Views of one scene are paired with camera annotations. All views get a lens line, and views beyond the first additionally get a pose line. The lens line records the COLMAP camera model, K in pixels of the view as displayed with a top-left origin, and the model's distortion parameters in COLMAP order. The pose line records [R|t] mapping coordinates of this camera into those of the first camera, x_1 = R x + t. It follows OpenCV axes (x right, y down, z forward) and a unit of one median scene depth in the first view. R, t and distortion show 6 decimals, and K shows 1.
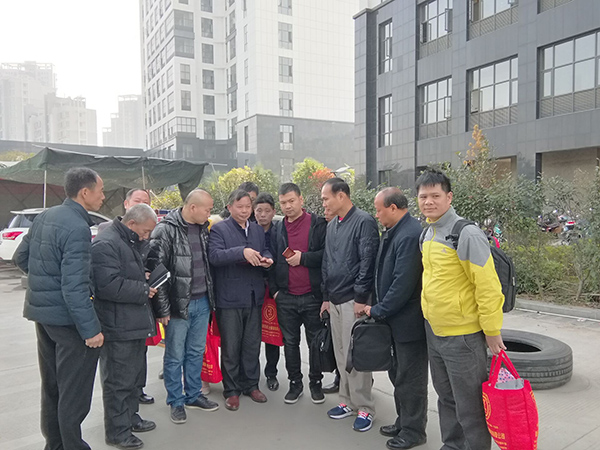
lens RADIAL K [[474.3, 0, 305.1], [0, 474.3, 224.2], [0, 0, 1]] dist [0.067423, -0.087557]
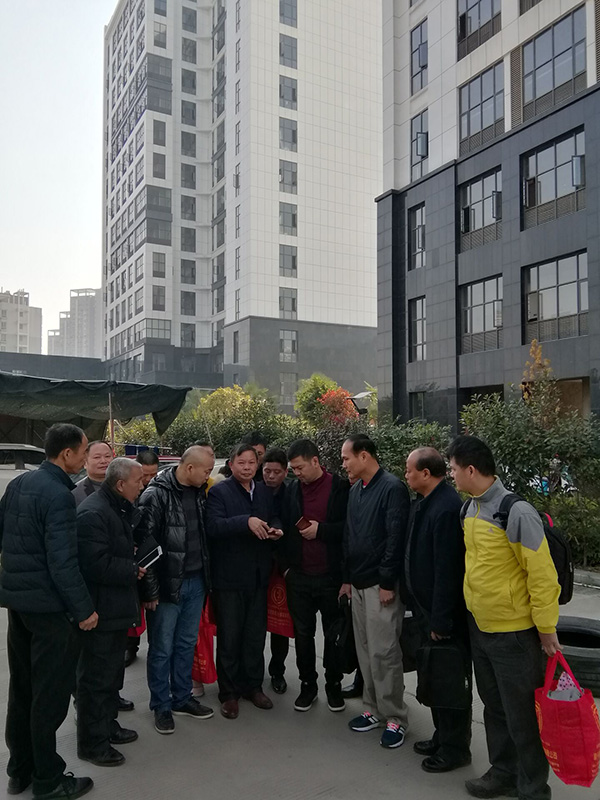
lens RADIAL K [[632.4, 0, 297.8], [0, 632.4, 406.2], [0, 0, 1]] dist [0.067423, -0.087557]
pose [[0.999771, 0.005955, -0.020575, -0.018756], [-0.007568, 0.996827, -0.079238, -0.050290], [0.020038, 0.079376, 0.996643, -0.112142]]
